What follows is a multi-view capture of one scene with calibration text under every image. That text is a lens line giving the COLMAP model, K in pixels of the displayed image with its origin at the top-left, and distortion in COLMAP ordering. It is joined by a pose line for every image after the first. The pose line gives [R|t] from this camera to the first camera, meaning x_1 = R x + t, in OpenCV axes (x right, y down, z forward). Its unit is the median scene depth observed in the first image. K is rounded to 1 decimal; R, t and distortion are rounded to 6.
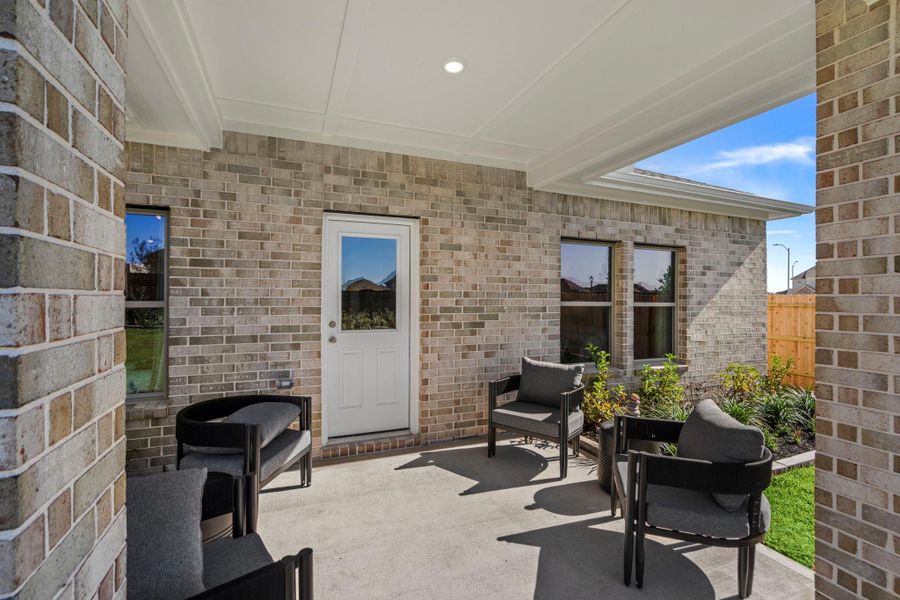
lens RADIAL K [[414.2, 0, 448.4], [0, 414.2, 296.7], [0, 0, 1]] dist [-0.003419, 0.002170]
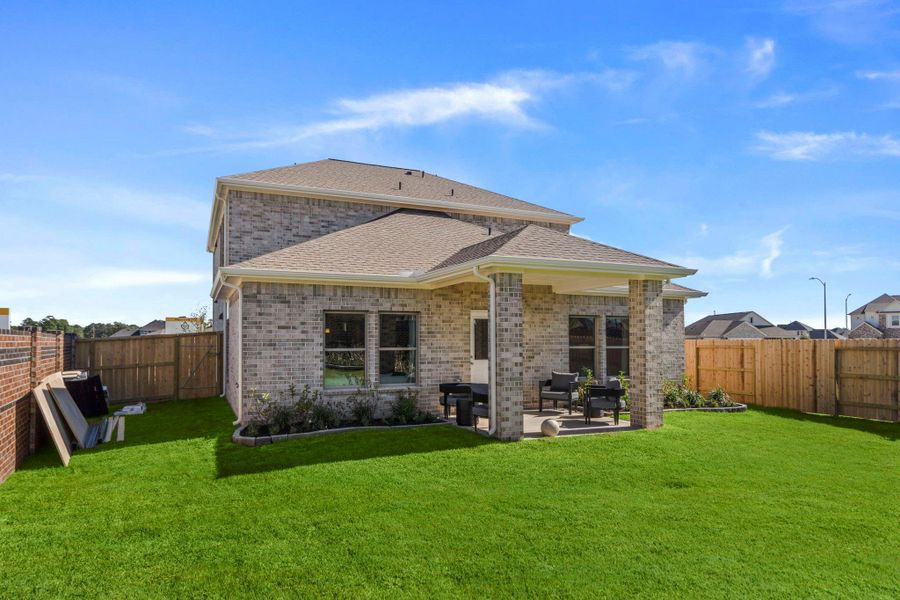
lens RADIAL K [[578.0, 0, 452.5], [0, 578.0, 307.1], [0, 0, 1]] dist [0.000764, 0.000465]
pose [[0.998840, -0.003144, 0.048053, -0.502387], [0.005550, 0.998732, -0.050034, -0.046791], [-0.047834, 0.050243, 0.997591, -2.081377]]
